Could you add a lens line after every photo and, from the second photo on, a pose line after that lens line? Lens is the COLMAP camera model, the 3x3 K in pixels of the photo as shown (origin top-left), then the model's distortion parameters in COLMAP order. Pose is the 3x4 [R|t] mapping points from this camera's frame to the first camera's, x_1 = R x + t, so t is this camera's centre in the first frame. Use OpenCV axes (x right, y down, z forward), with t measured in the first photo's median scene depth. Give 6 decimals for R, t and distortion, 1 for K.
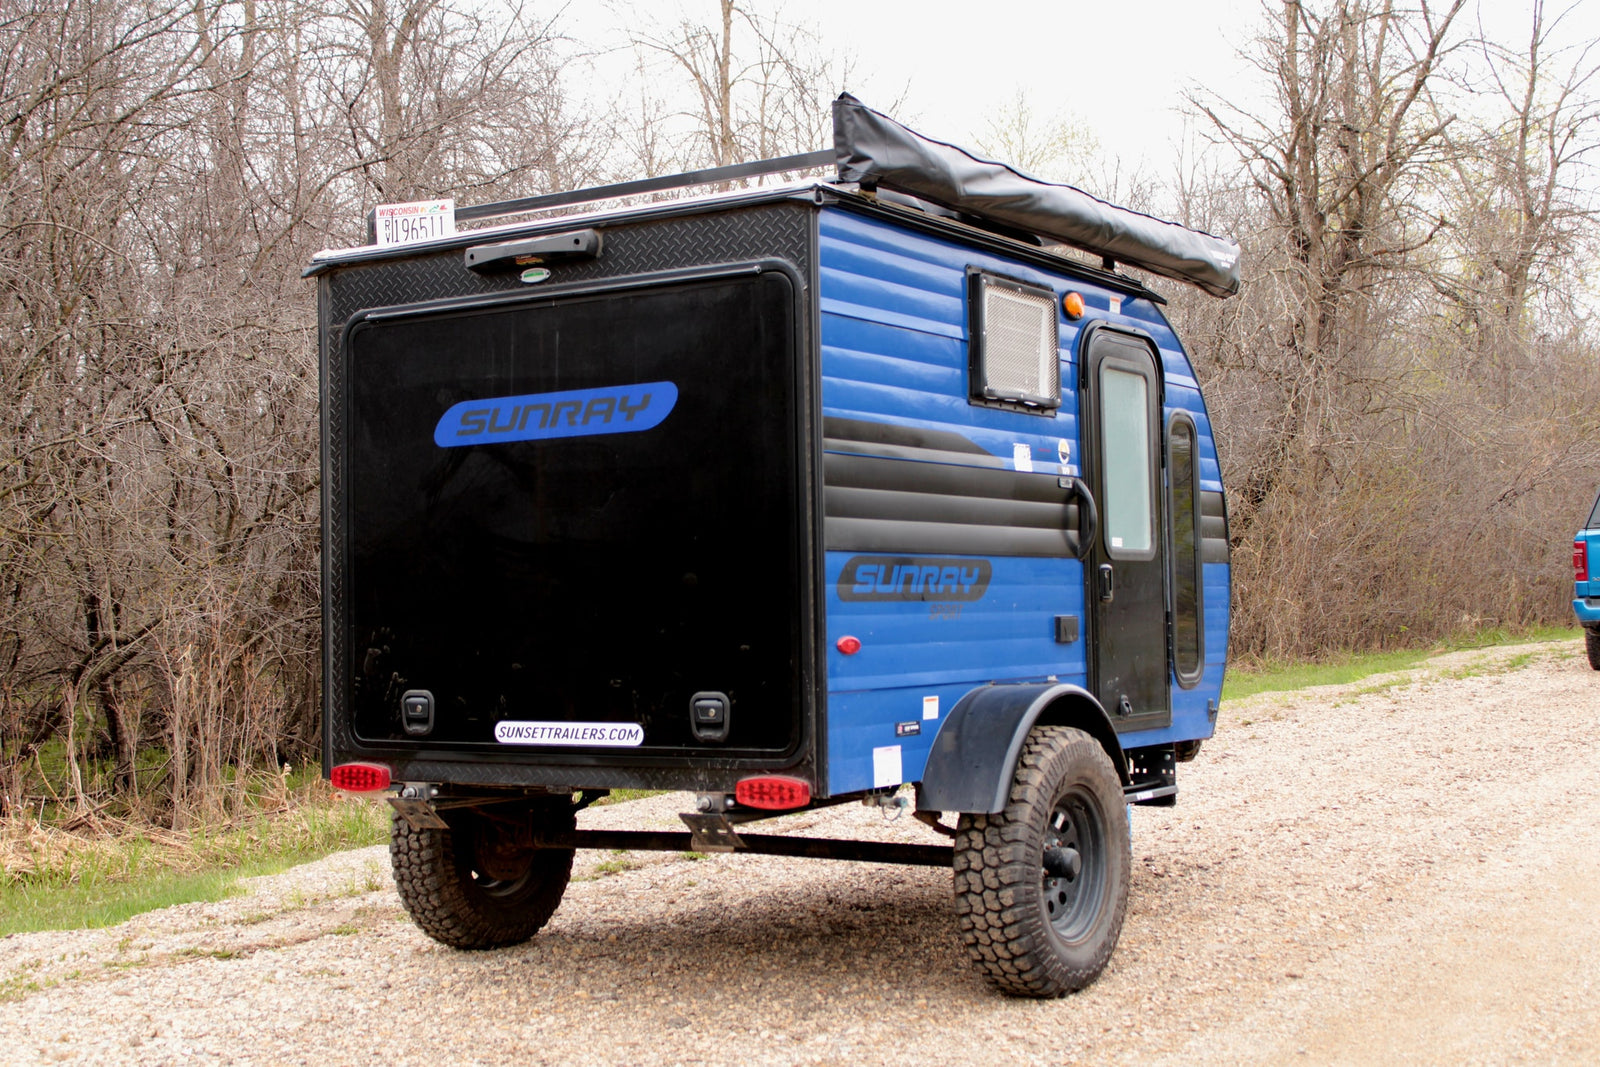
lens RADIAL K [[2191.6, 0, 800.0], [0, 2191.6, 533.5], [0, 0, 1]] dist [-0.079416, 0.224869]
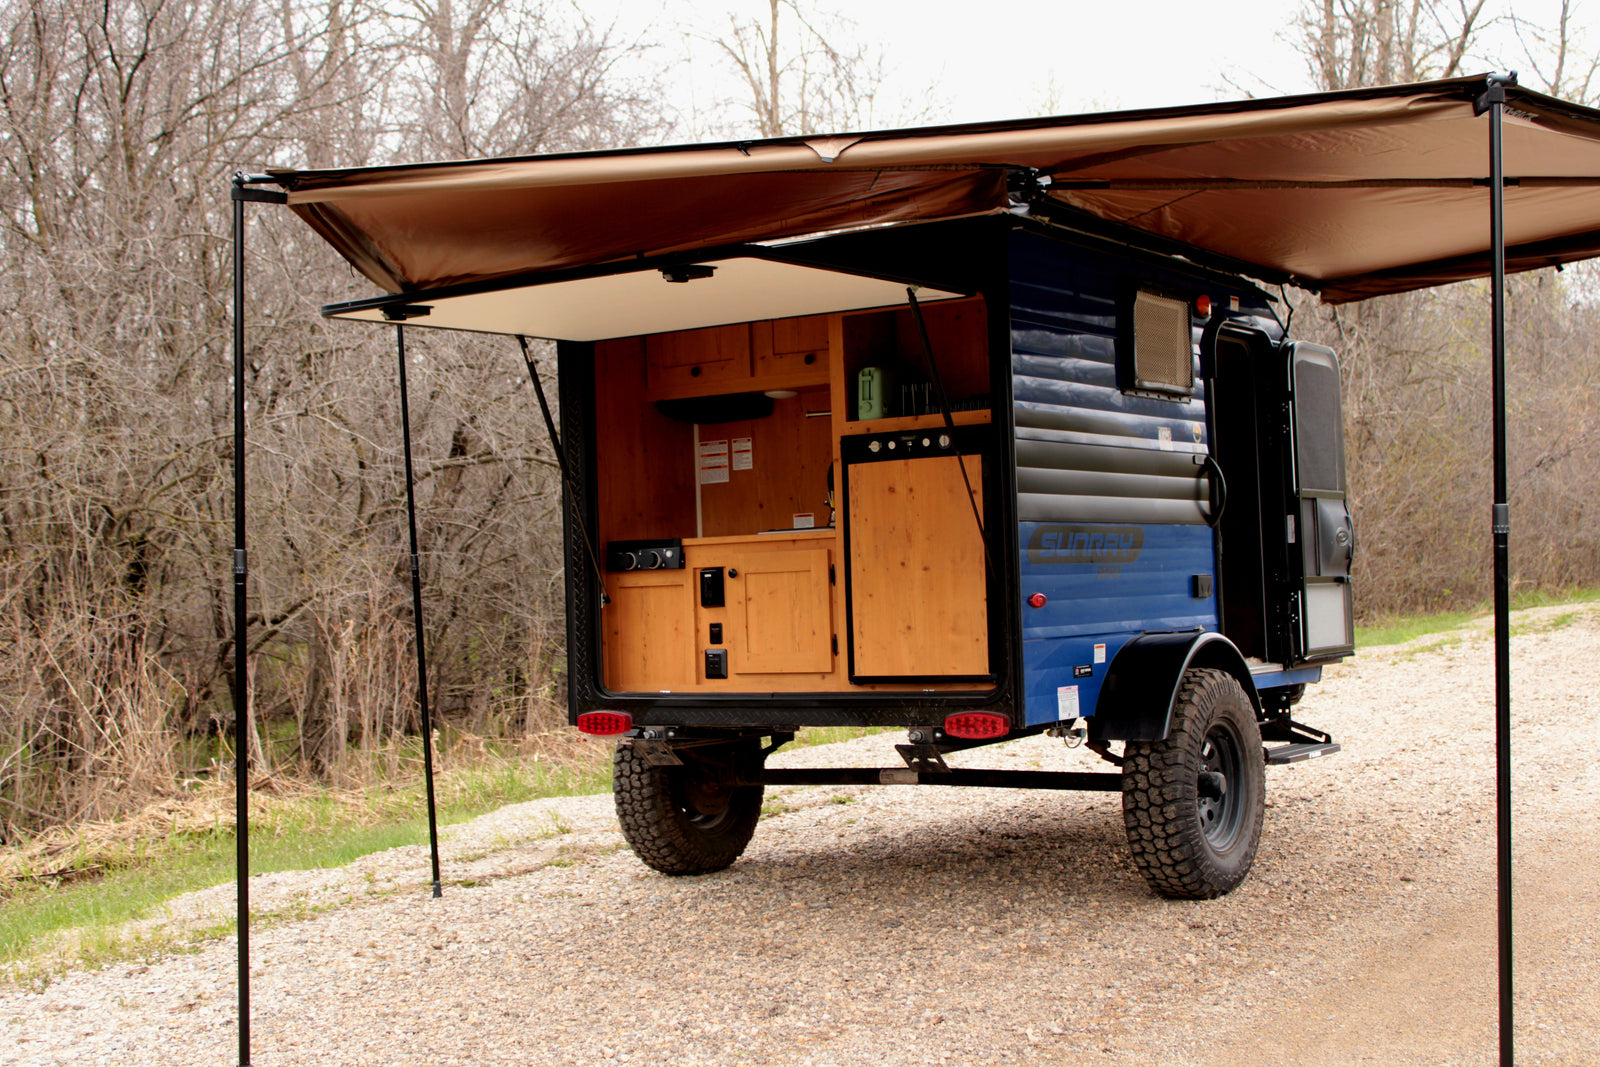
lens RADIAL K [[2191.6, 0, 800.0], [0, 2191.6, 533.5], [0, 0, 1]] dist [-0.079416, 0.224869]
pose [[0.999791, -0.017263, -0.010937, -0.077256], [0.017374, 0.999797, 0.010198, 0.000240], [0.010758, -0.010386, 0.999888, -0.156629]]
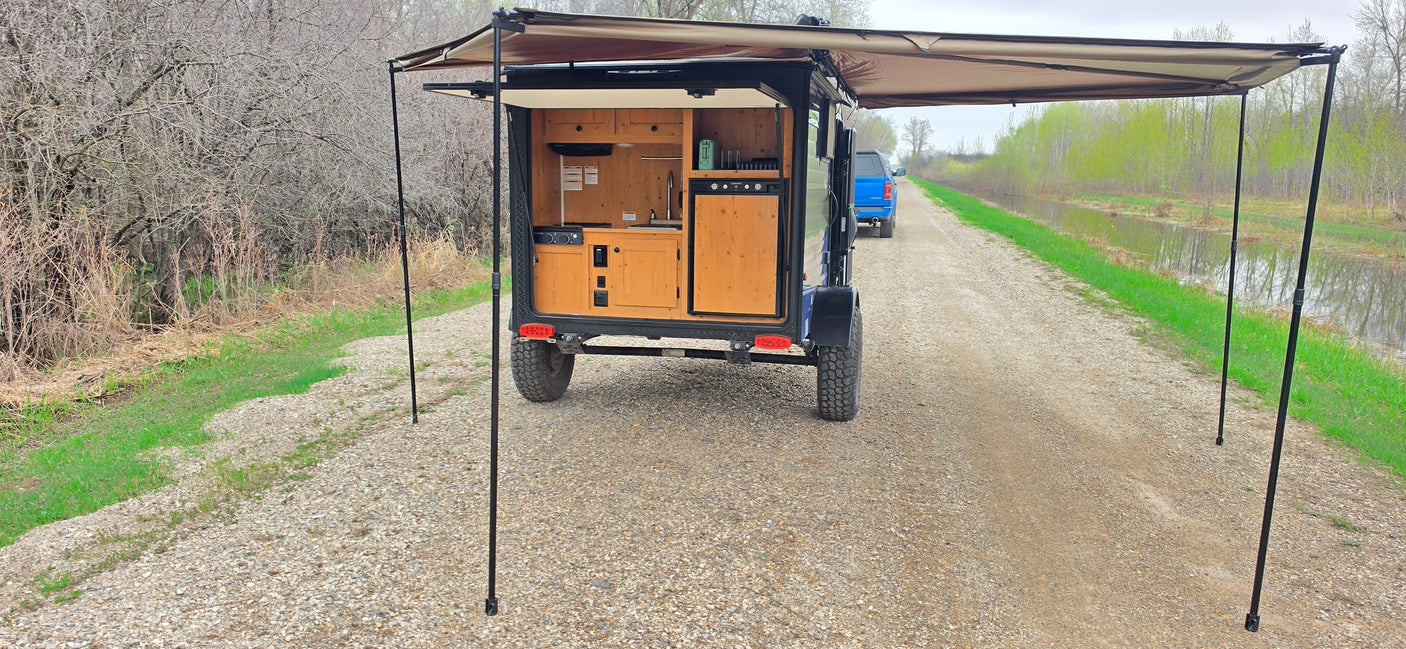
lens RADIAL K [[999.6, 0, 682.1], [0, 999.6, 349.9], [0, 0, 1]] dist [0.090720, -0.000560]
pose [[0.945139, -0.024011, 0.325784, -0.359232], [-0.040964, 0.980711, 0.191121, -0.054844], [-0.324089, -0.193982, 0.925925, 0.063825]]
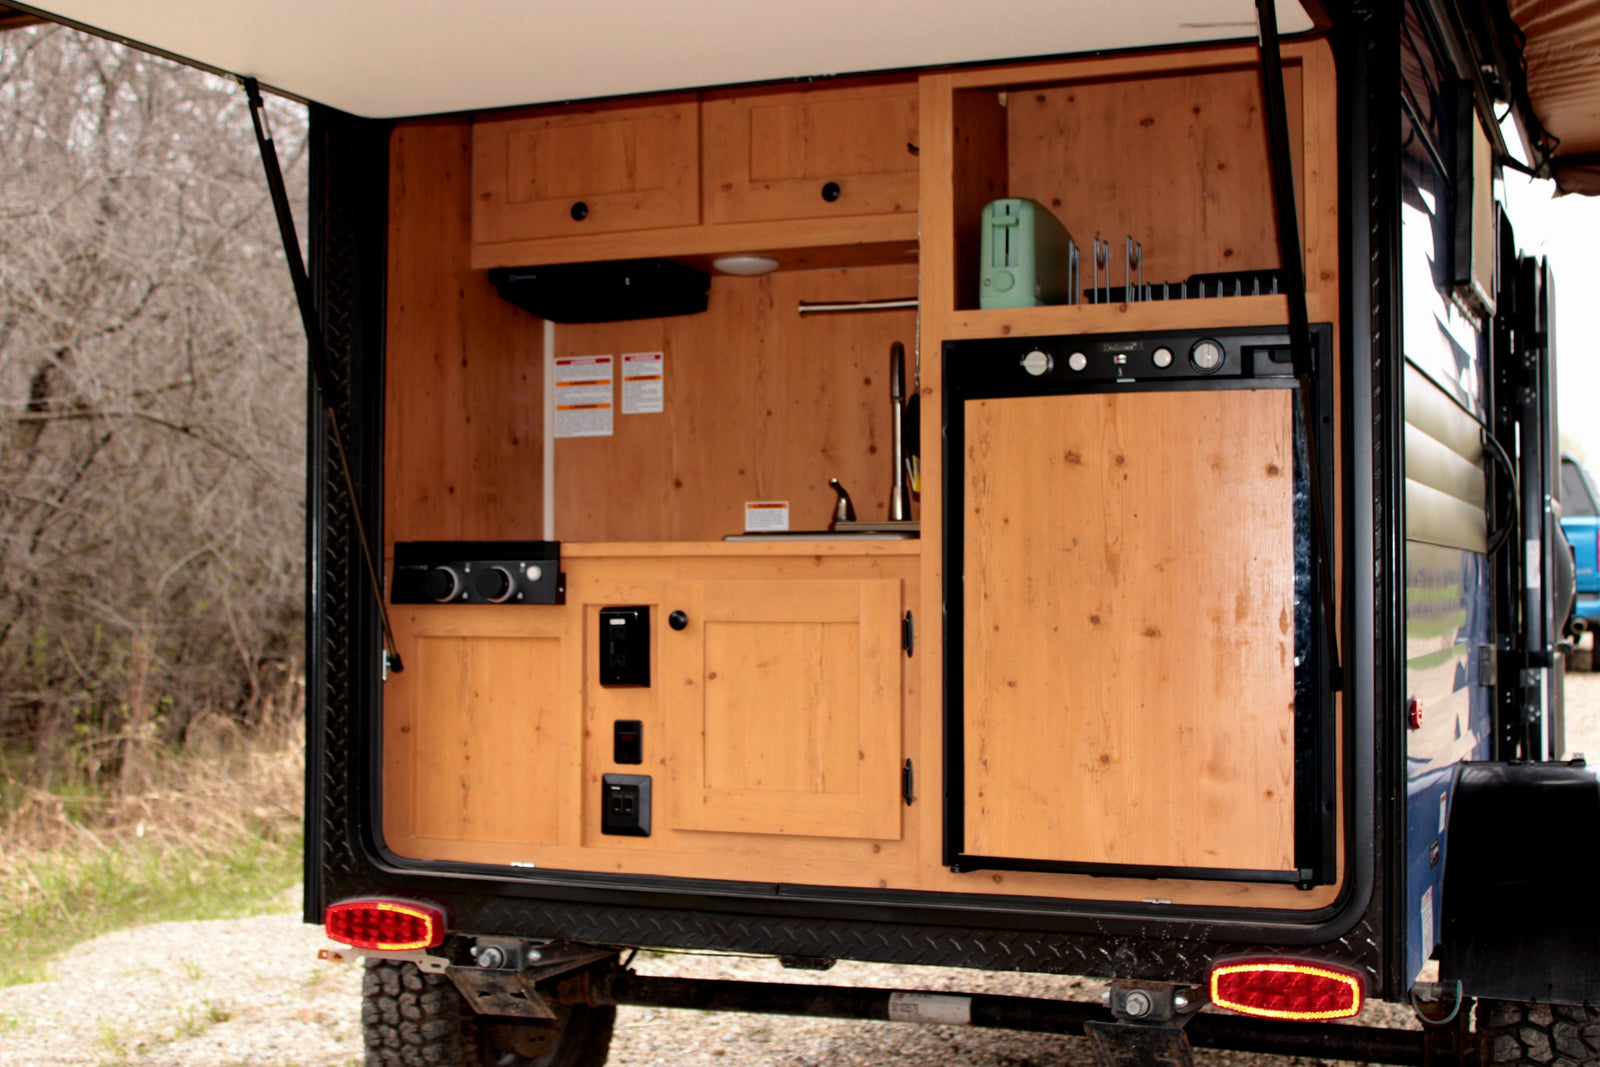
lens RADIAL K [[2159.7, 0, 800.0], [0, 2159.7, 533.5], [0, 0, 1]] dist [-0.060612, 0.100833]
pose [[0.982846, 0.023581, 0.182915, -0.187657], [-0.025725, 0.999625, 0.009358, 0.004459], [-0.182626, -0.013903, 0.983084, 0.418834]]
